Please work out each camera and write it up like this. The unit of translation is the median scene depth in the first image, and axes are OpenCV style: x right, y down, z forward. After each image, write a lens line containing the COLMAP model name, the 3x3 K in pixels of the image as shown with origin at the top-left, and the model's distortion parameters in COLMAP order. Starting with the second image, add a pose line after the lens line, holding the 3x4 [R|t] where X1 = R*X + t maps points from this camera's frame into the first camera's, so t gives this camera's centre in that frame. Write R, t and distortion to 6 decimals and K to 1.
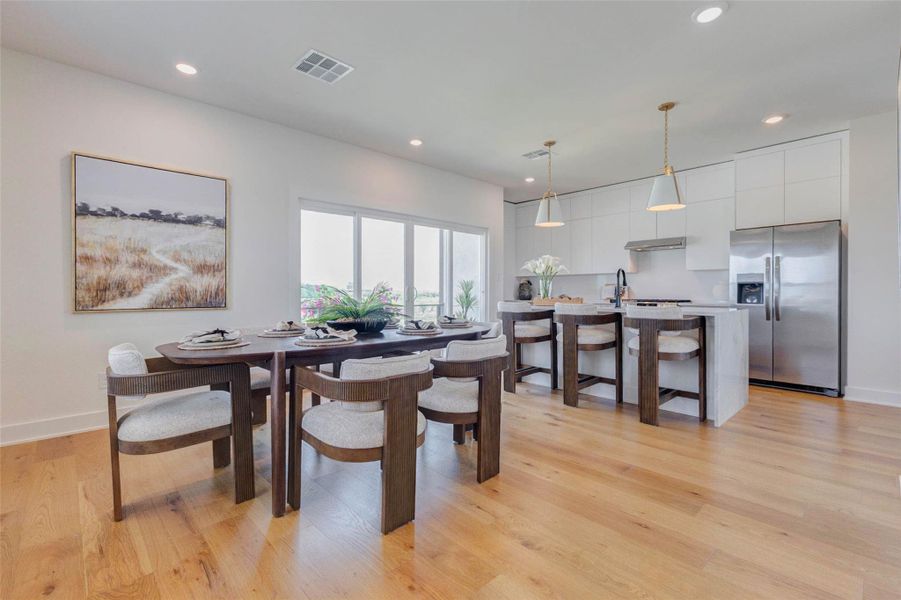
lens RADIAL K [[399.1, 0, 459.1], [0, 399.1, 301.3], [0, 0, 1]] dist [0.002963, 0.000073]
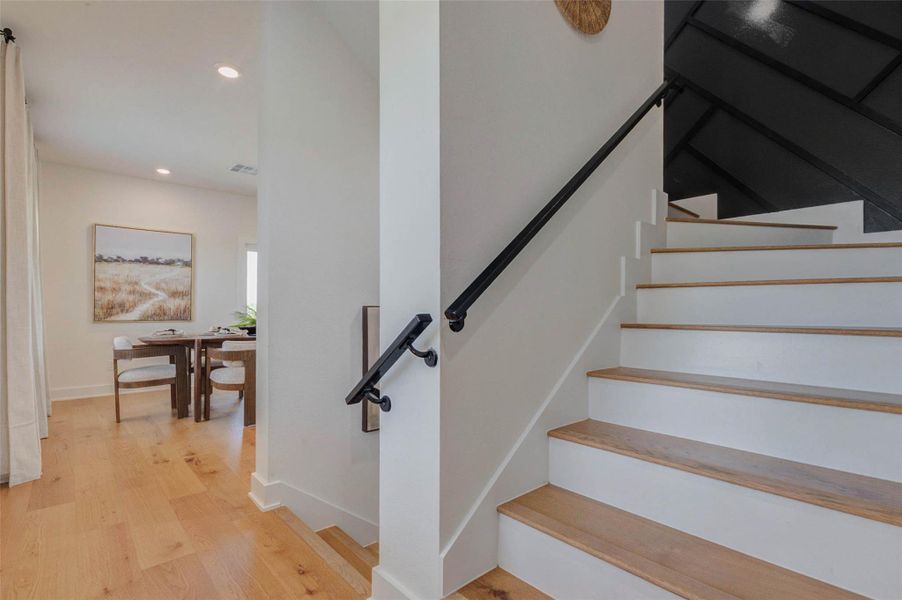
lens RADIAL K [[407.2, 0, 450.4], [0, 407.2, 314.6], [0, 0, 1]] dist [0.000452, 0.000323]
pose [[0.999635, 0.000824, -0.027015, 0.492795], [-0.001248, 0.999876, -0.015680, 0.020306], [0.026999, 0.015708, 0.999512, -0.569179]]
